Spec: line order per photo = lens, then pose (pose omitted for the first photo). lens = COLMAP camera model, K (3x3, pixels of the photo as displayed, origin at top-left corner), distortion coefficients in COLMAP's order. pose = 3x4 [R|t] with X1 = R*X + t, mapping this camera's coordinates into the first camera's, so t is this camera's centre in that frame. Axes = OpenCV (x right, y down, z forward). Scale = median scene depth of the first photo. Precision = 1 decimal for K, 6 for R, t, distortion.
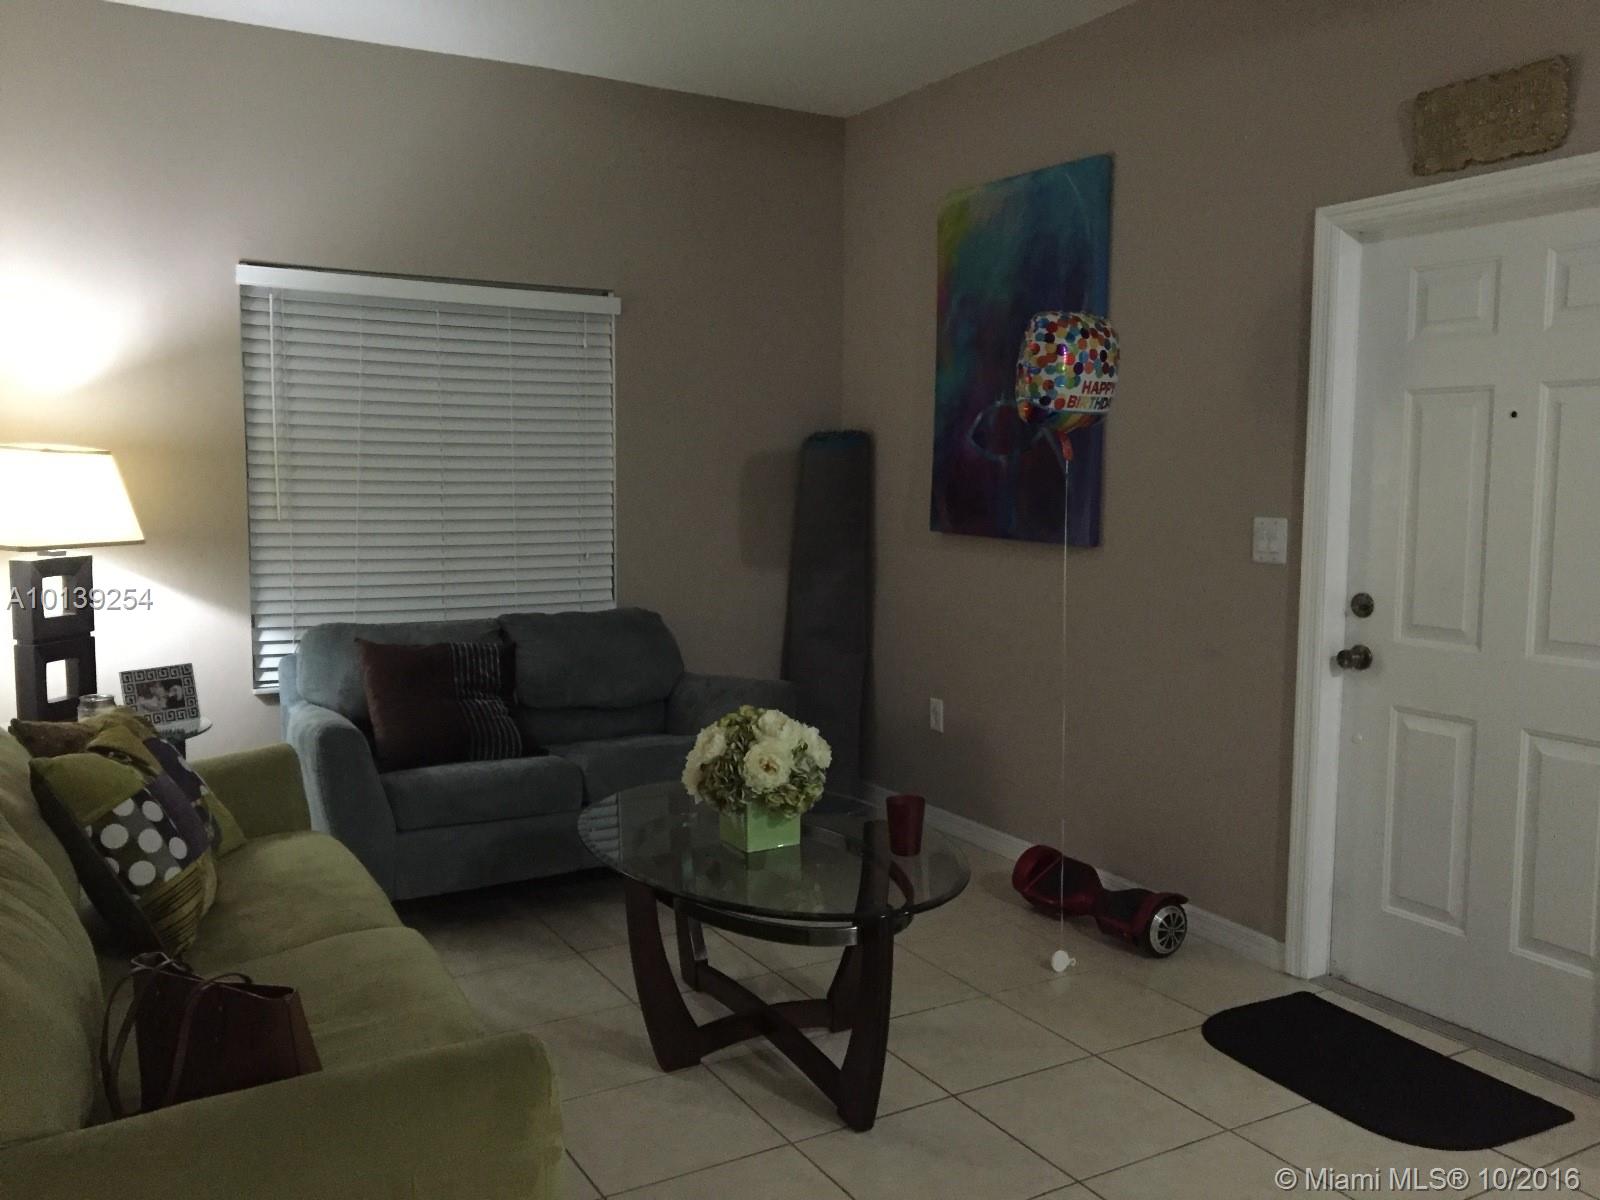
lens RADIAL K [[1346.3, 0, 806.9], [0, 1346.3, 594.7], [0, 0, 1]] dist [0.057177, -0.070876]
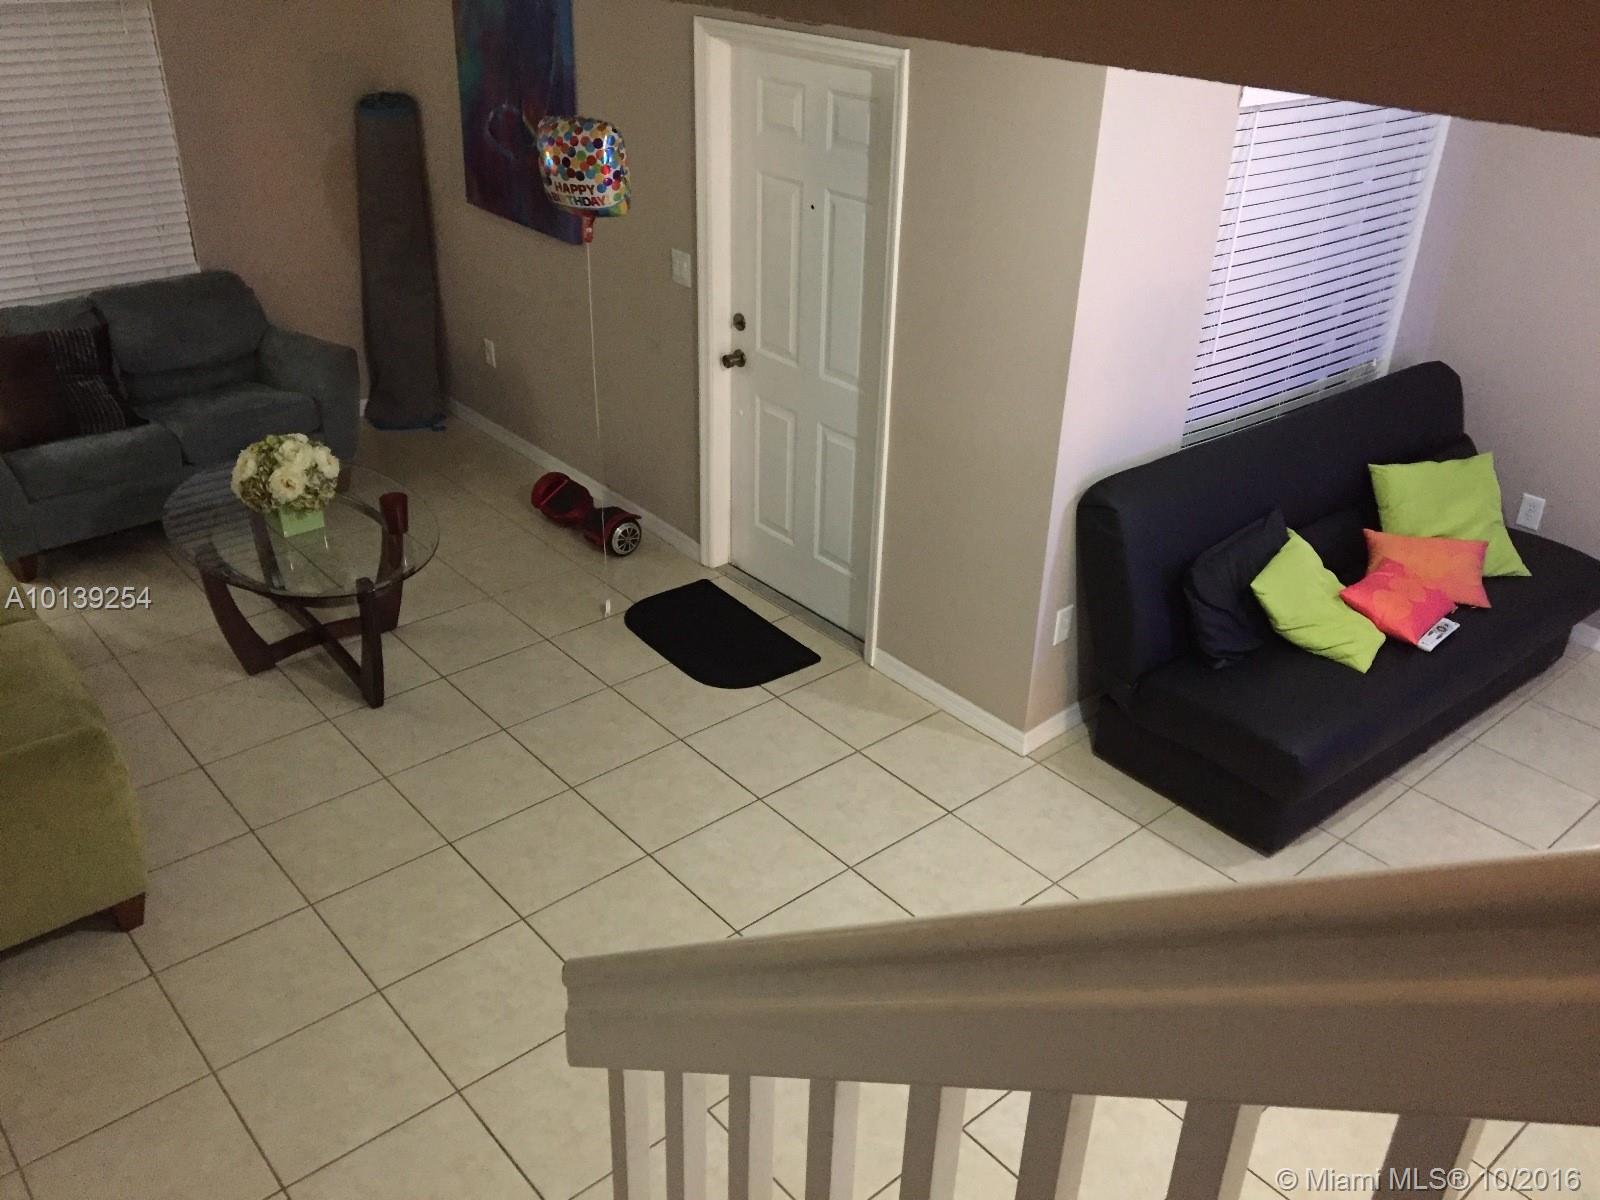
lens RADIAL K [[1346.3, 0, 800.1], [0, 1346.3, 600.5], [0, 0, 1]] dist [0.057177, -0.070876]
pose [[0.983380, -0.070130, 0.167469, 0.236020], [-0.002273, 0.917561, 0.397589, -0.306996], [-0.181545, -0.391362, 0.902151, -0.415042]]
